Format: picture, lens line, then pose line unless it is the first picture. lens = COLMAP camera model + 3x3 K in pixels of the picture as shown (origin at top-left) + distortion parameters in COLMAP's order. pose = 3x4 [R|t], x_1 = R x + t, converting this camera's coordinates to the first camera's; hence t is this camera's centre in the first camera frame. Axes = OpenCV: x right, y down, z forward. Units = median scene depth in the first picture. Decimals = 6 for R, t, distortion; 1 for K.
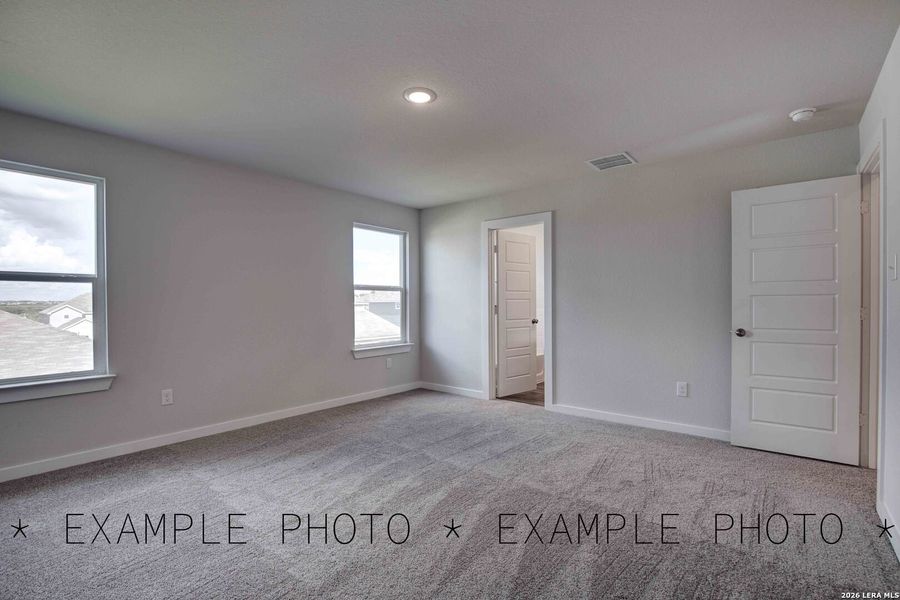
lens RADIAL K [[410.3, 0, 455.4], [0, 410.3, 304.2], [0, 0, 1]] dist [-0.030240, 0.000407]
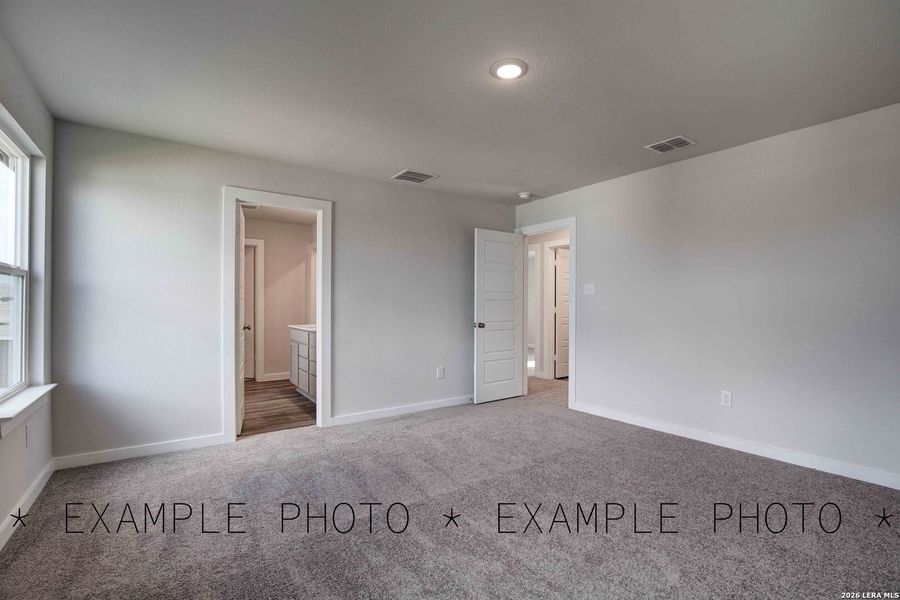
lens RADIAL K [[410.3, 0, 455.4], [0, 410.3, 304.2], [0, 0, 1]] dist [-0.030240, 0.000407]
pose [[0.263757, 0.003370, 0.964583, -0.652616], [-0.003622, 0.999990, -0.002503, -0.002156], [-0.964582, -0.002833, 0.263767, 0.600803]]
